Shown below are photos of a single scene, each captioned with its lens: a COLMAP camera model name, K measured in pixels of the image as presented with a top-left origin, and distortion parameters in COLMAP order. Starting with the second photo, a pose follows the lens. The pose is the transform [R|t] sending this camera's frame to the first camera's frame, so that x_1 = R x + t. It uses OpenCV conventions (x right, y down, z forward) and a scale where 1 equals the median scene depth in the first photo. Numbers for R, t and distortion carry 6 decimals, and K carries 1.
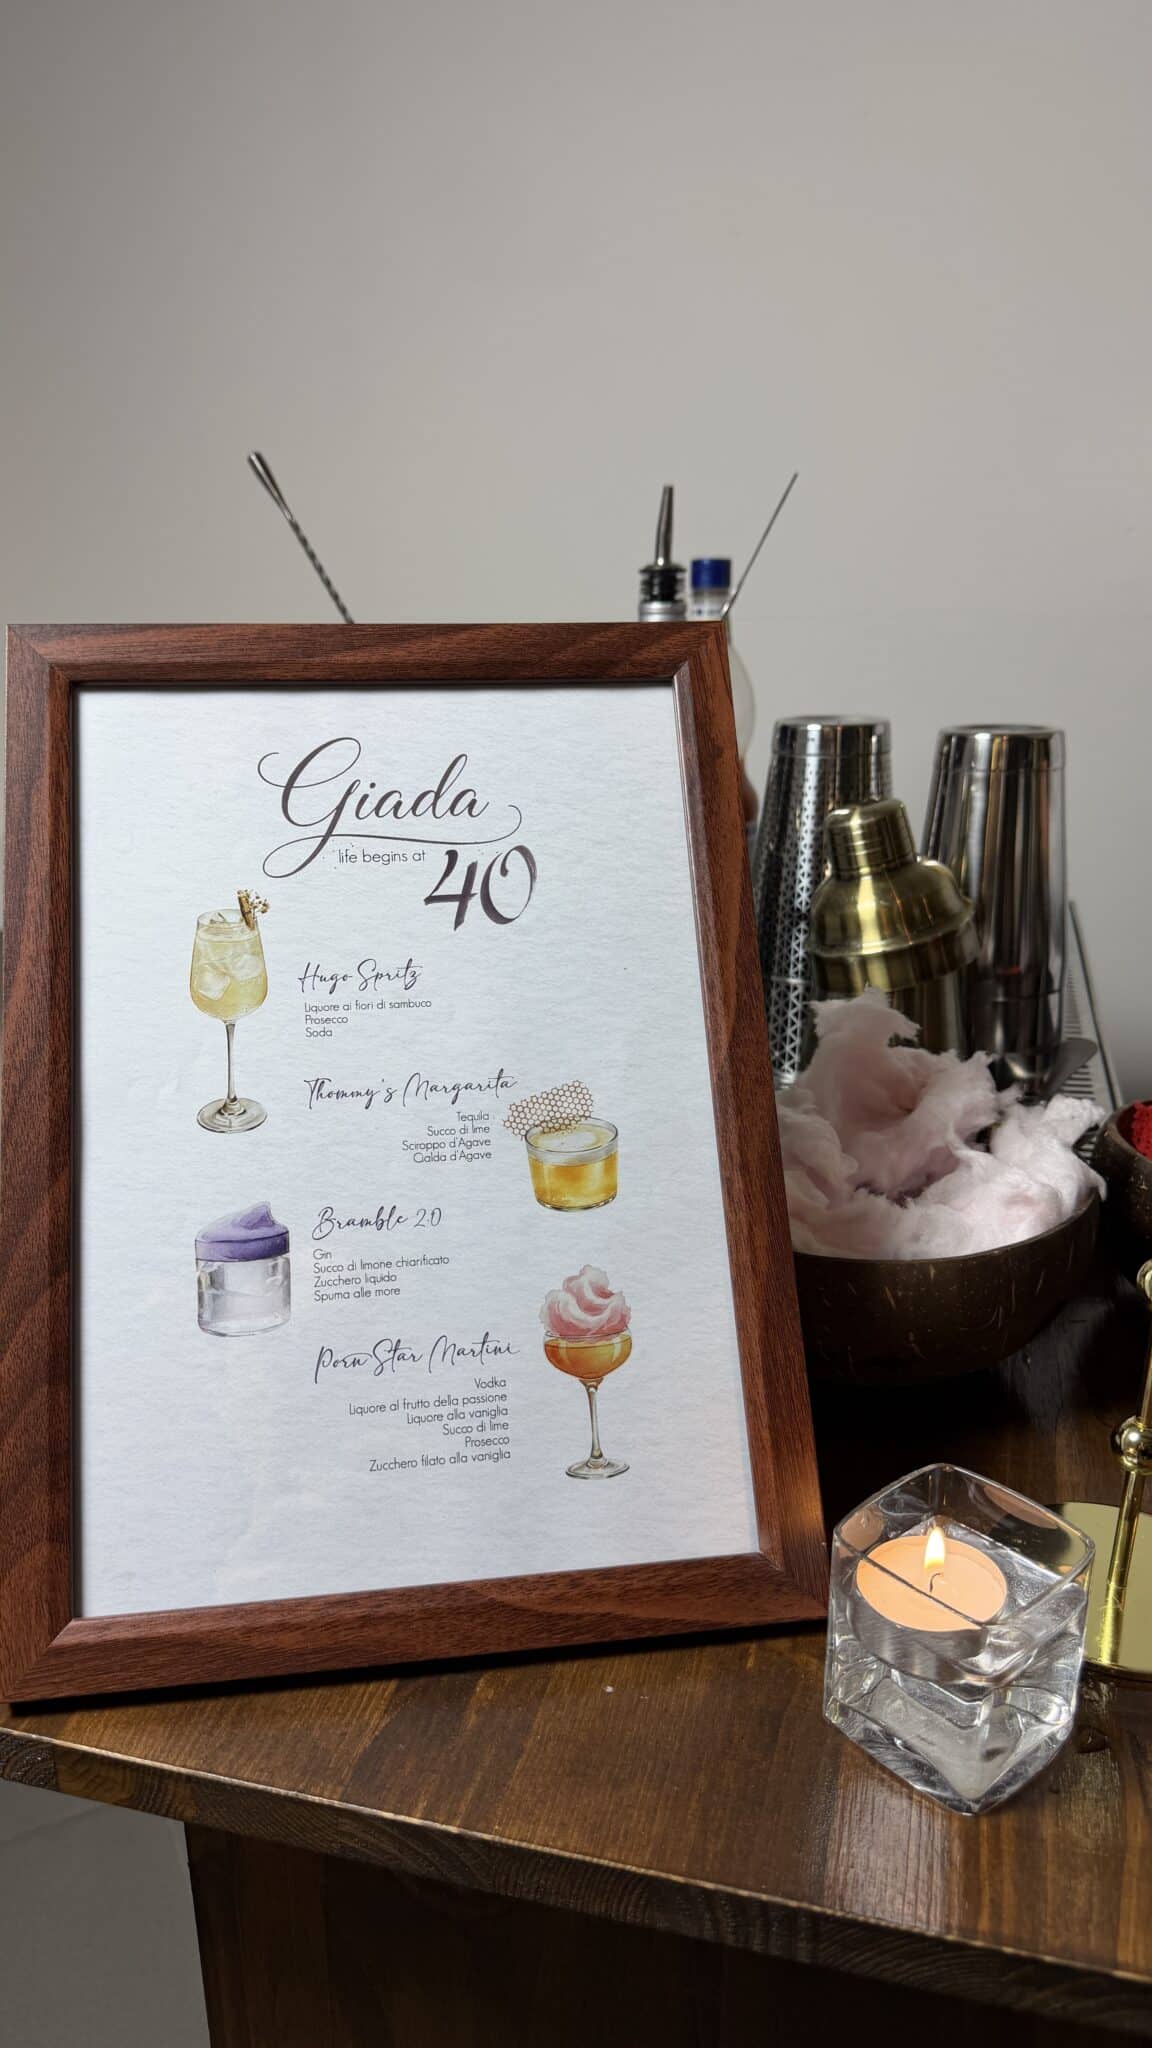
lens RADIAL K [[1503.0, 0, 576.0], [0, 1503.0, 1024.0], [0, 0, 1]] dist [0.176767, -0.417513]
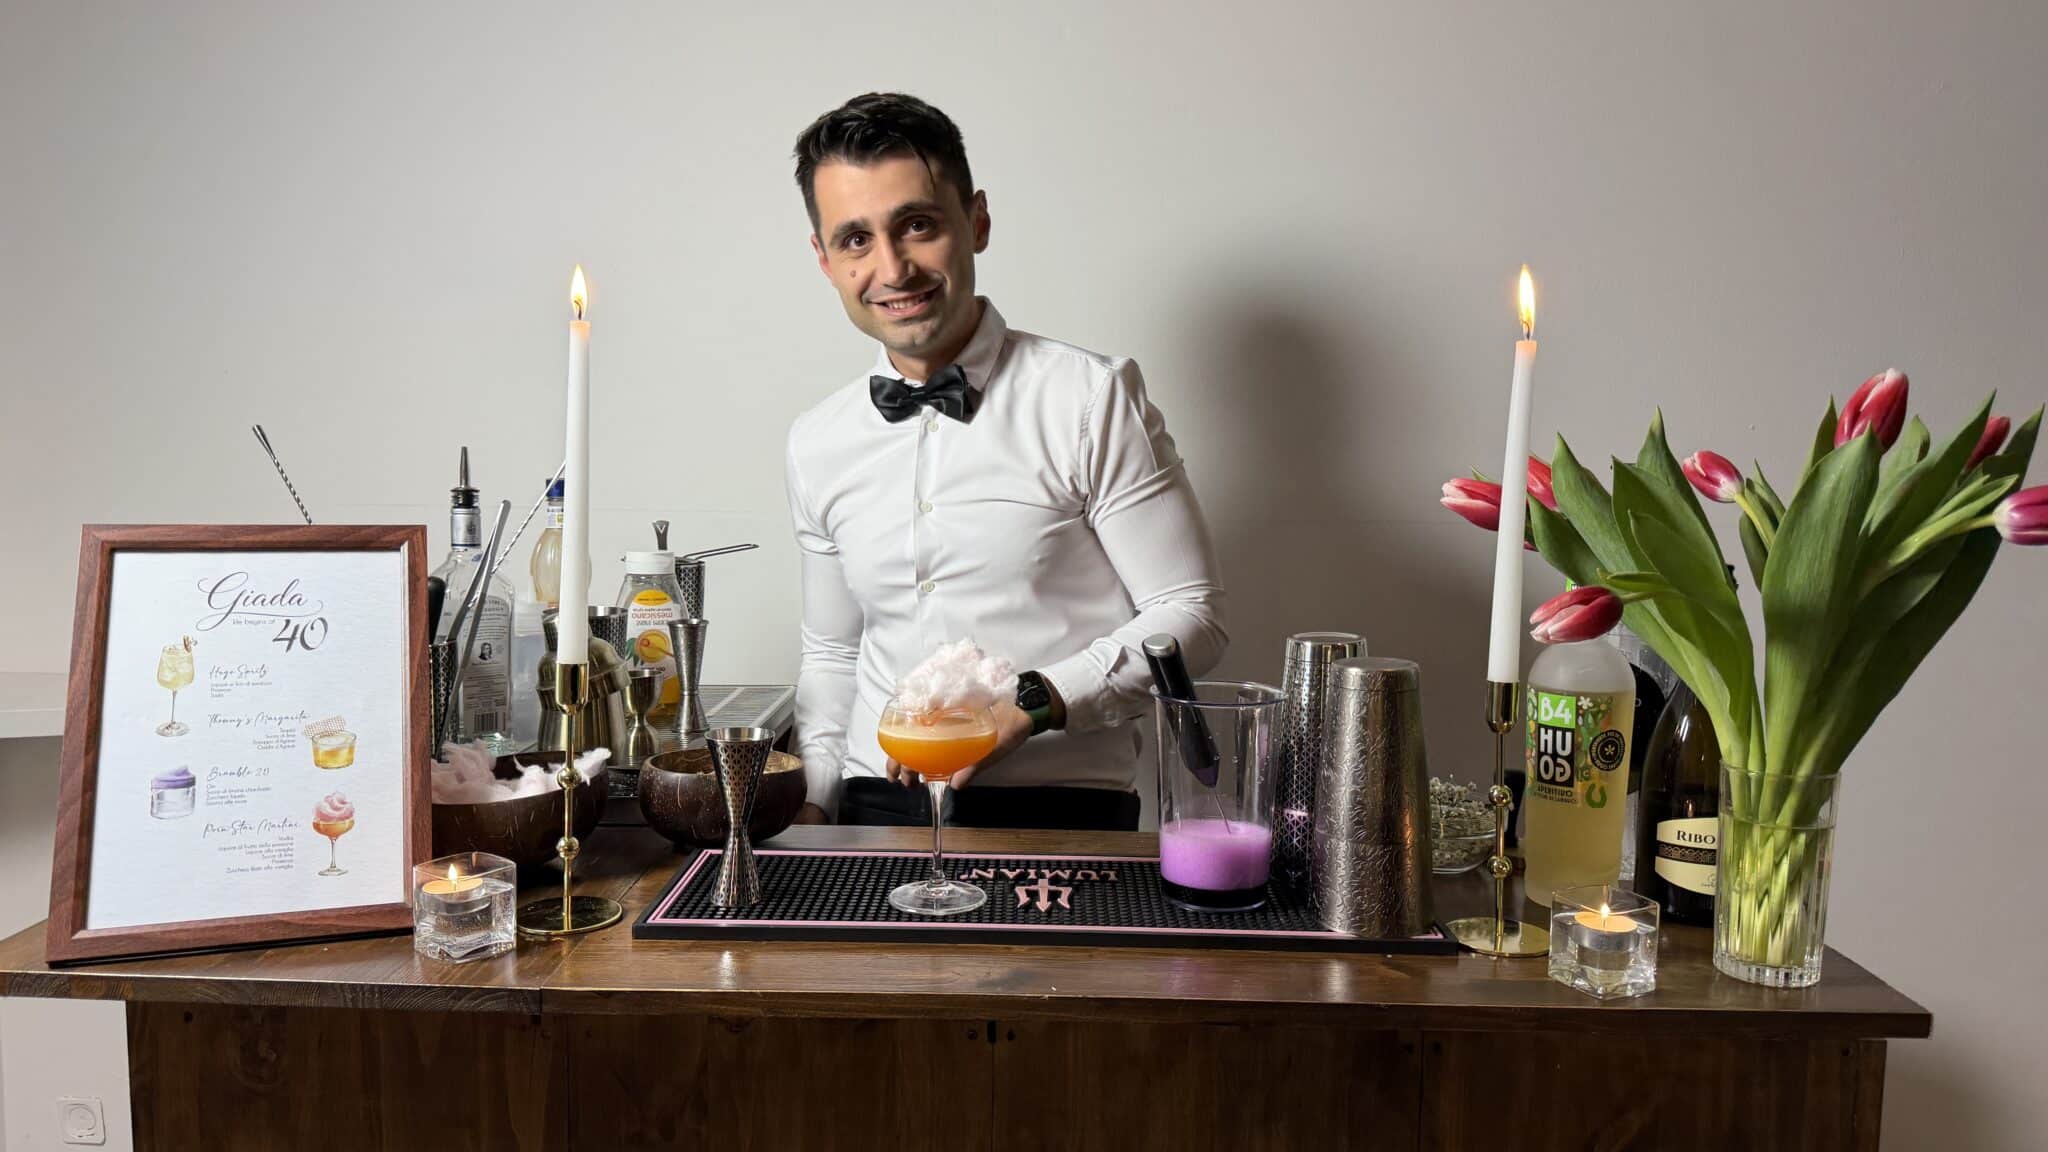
lens RADIAL K [[1465.3, 0, 1024.0], [0, 1465.3, 576.0], [0, 0, 1]] dist [-0.000020, 0.004174]
pose [[0.969166, 0.004761, 0.246364, 0.478743], [0.044702, 0.979826, -0.194788, 0.322144], [-0.242322, 0.199795, 0.949401, -1.485560]]
